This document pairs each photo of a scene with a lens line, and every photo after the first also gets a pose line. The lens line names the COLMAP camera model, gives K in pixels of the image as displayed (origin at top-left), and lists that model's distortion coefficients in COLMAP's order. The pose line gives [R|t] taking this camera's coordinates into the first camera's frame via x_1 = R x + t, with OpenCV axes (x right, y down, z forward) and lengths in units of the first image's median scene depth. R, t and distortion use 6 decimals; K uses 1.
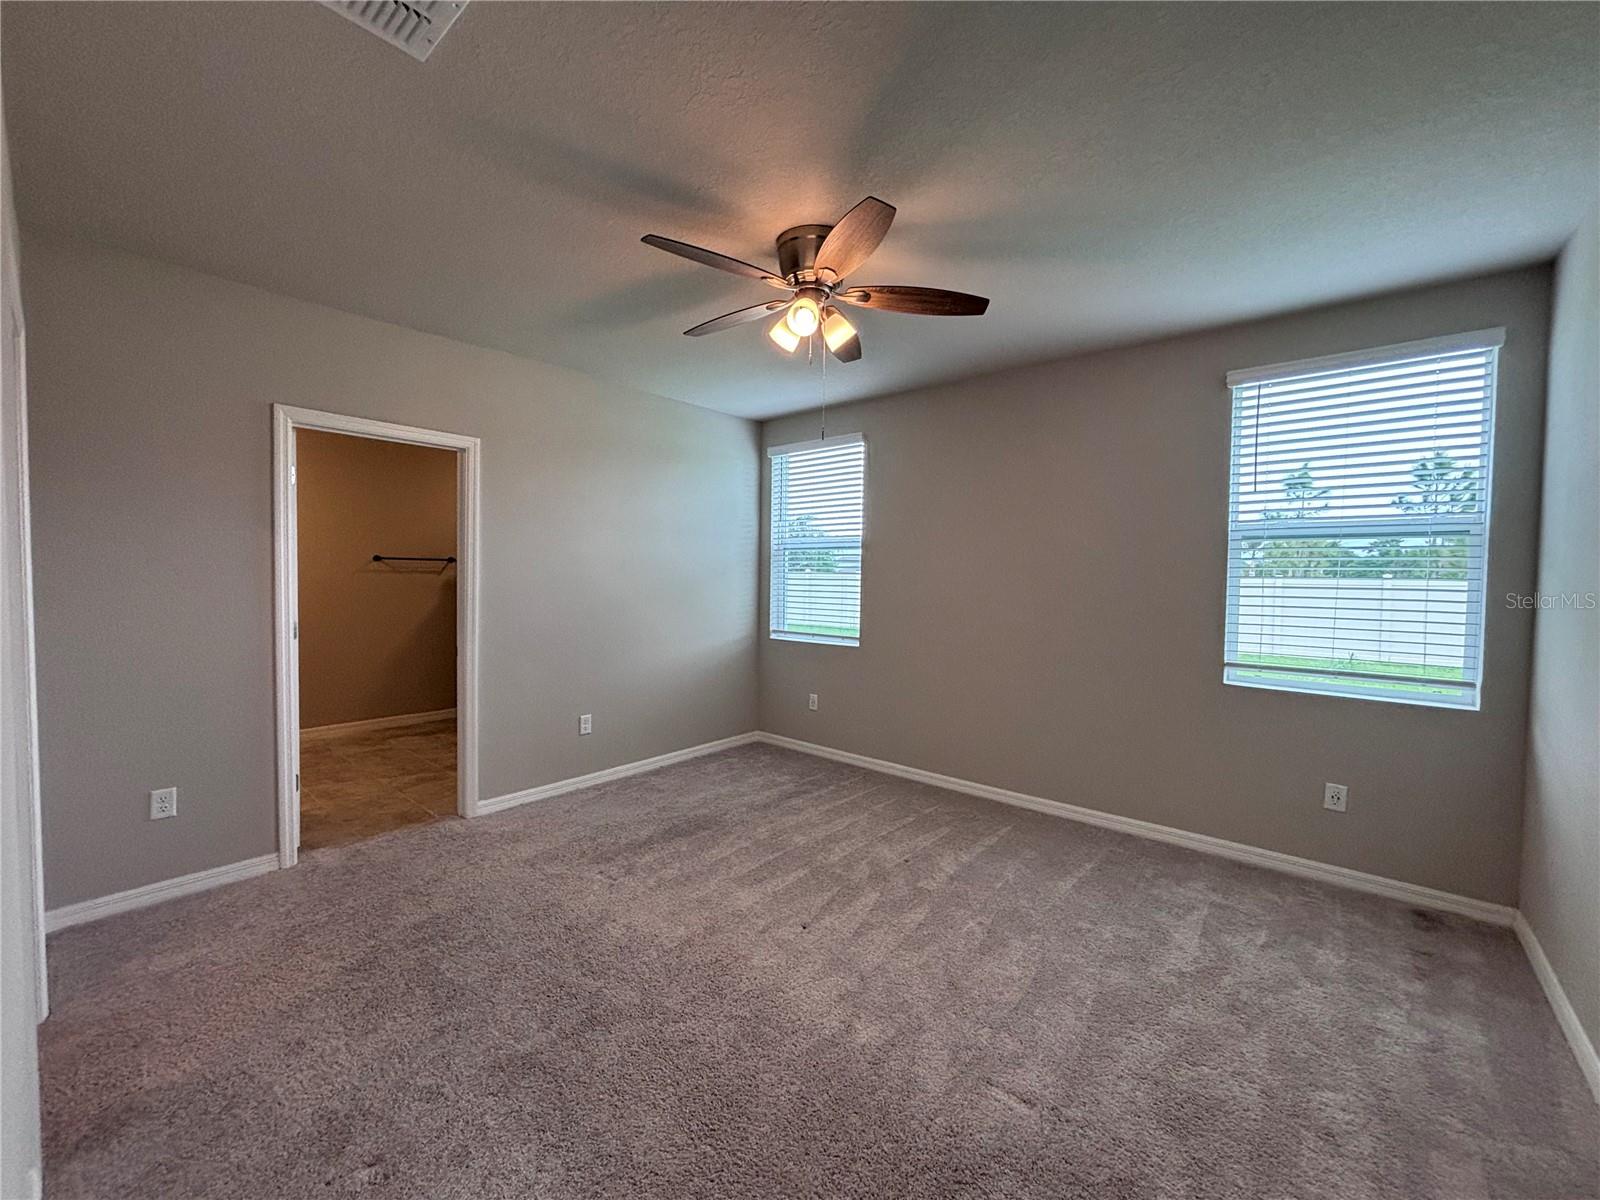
lens RADIAL K [[644.3, 0, 801.0], [0, 644.3, 599.7], [0, 0, 1]] dist [0.002546, 0.000892]
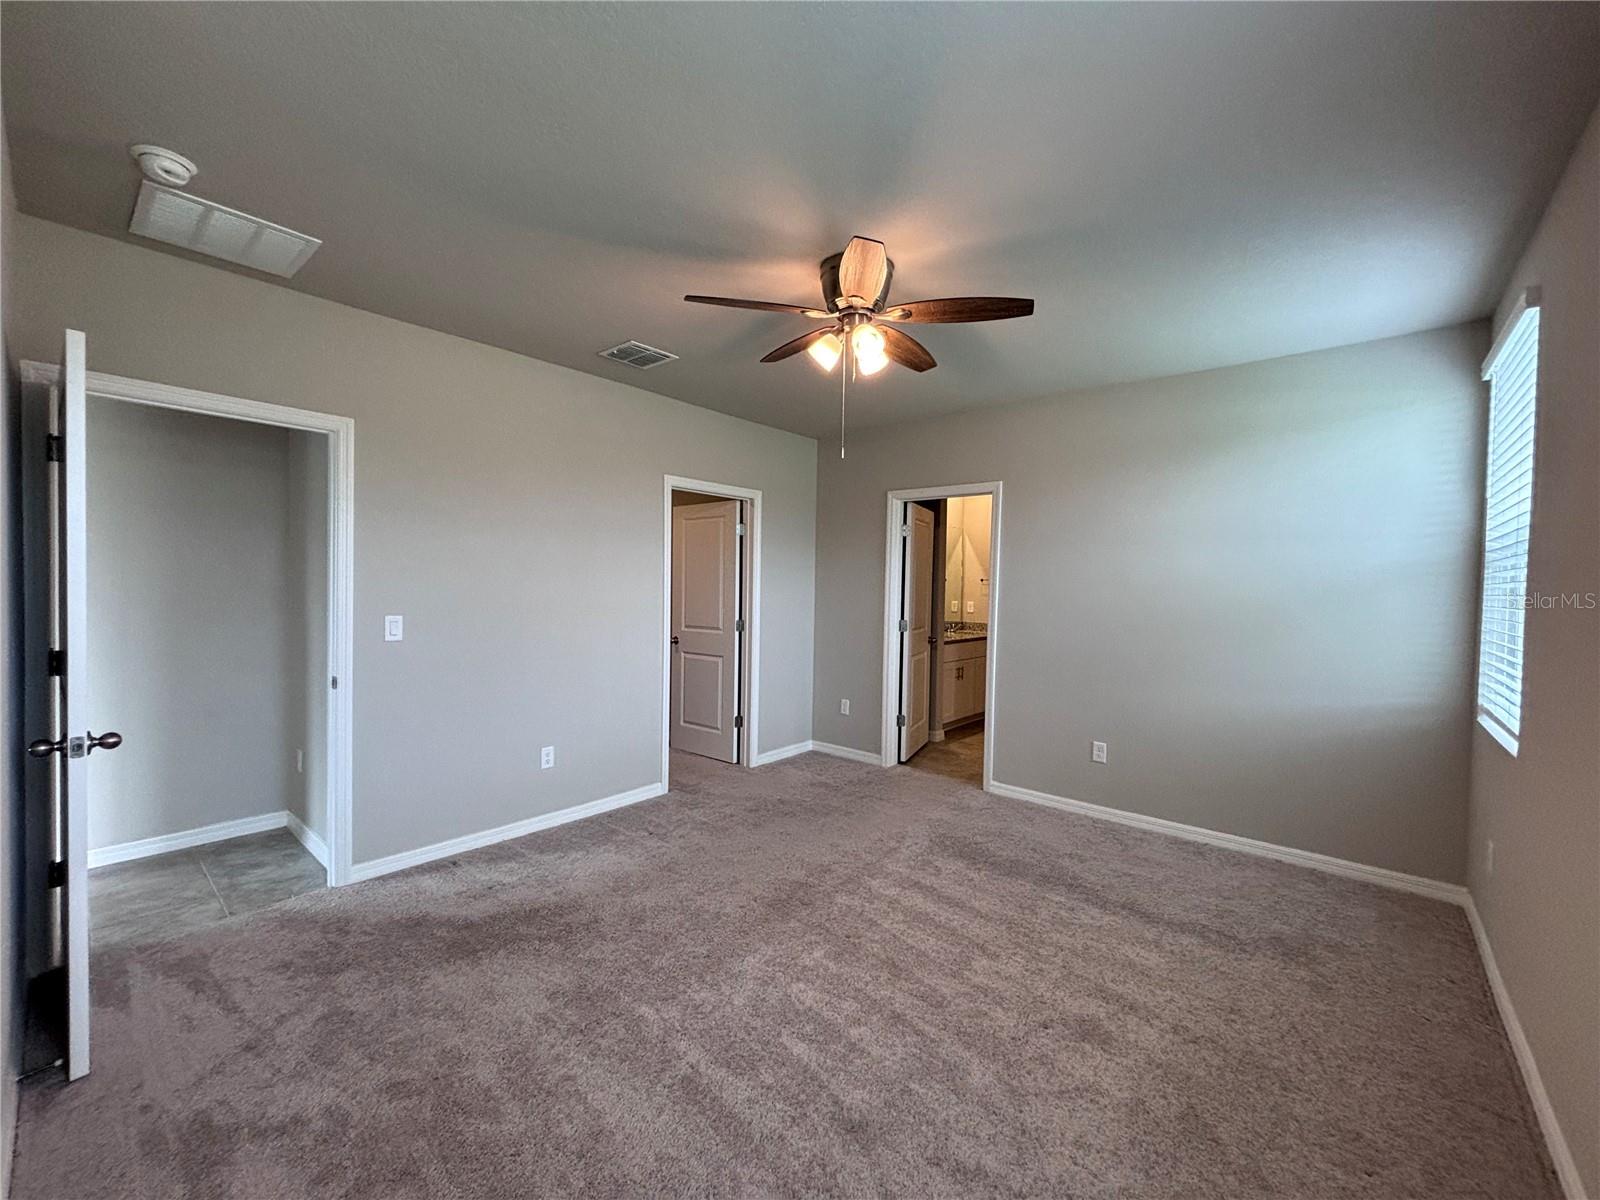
lens RADIAL K [[644.3, 0, 801.0], [0, 644.3, 599.7], [0, 0, 1]] dist [0.002546, 0.000892]
pose [[-0.000233, 0.005891, -0.999983, 0.704266], [-0.064980, 0.997869, 0.005893, -0.009703], [0.997887, 0.064980, 0.000150, 0.618656]]
